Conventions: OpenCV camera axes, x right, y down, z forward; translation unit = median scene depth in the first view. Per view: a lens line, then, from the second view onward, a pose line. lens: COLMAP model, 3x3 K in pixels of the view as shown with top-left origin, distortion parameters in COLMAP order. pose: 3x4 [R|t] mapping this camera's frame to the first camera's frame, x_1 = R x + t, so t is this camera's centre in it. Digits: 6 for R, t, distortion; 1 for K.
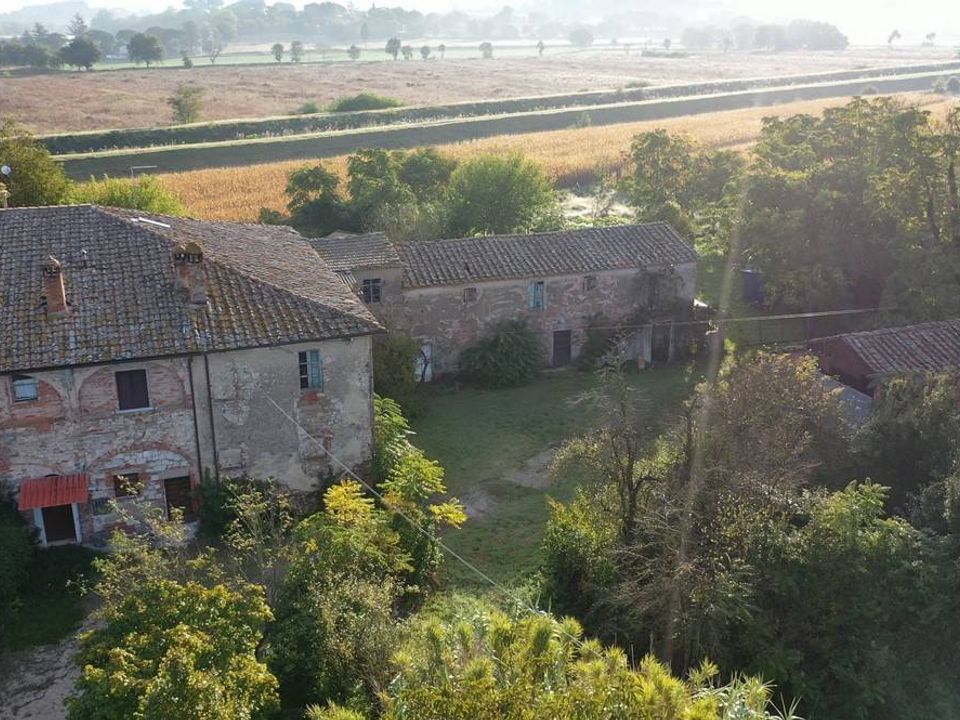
lens RADIAL K [[1060.8, 0, 478.8], [0, 1060.8, 360.9], [0, 0, 1]] dist [-0.002030, 0.000000]
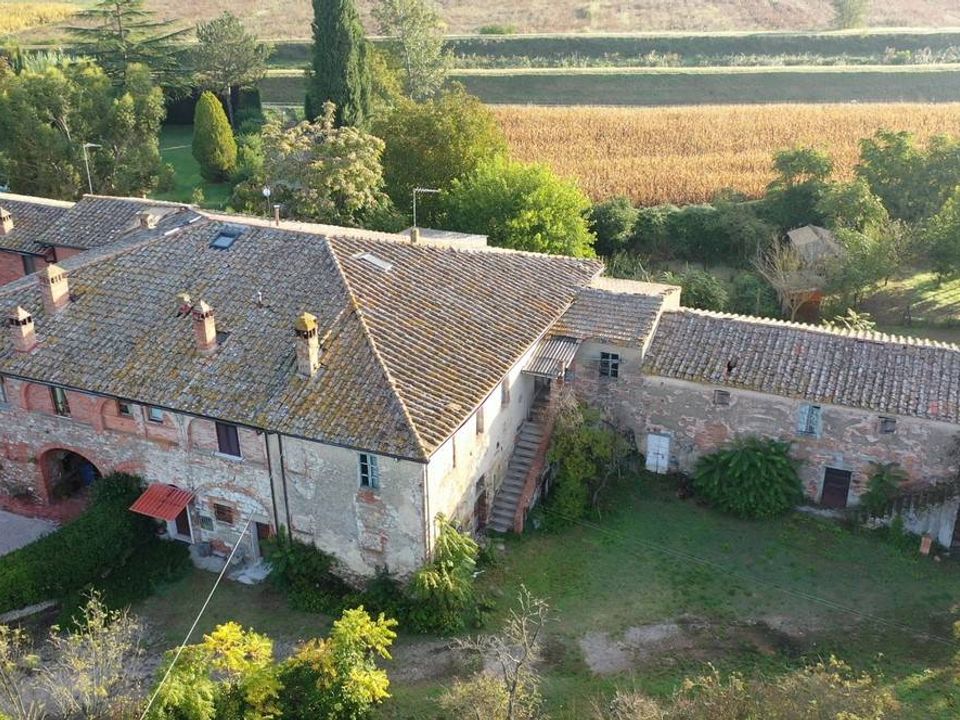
lens RADIAL K [[1060.8, 0, 479.1], [0, 1060.8, 359.5], [0, 0, 1]] dist [-0.002030, 0.000000]
pose [[0.739152, 0.291389, -0.607245, 0.479424], [-0.197394, 0.955704, 0.218326, -0.322502], [0.643965, -0.041510, 0.763928, 0.310415]]
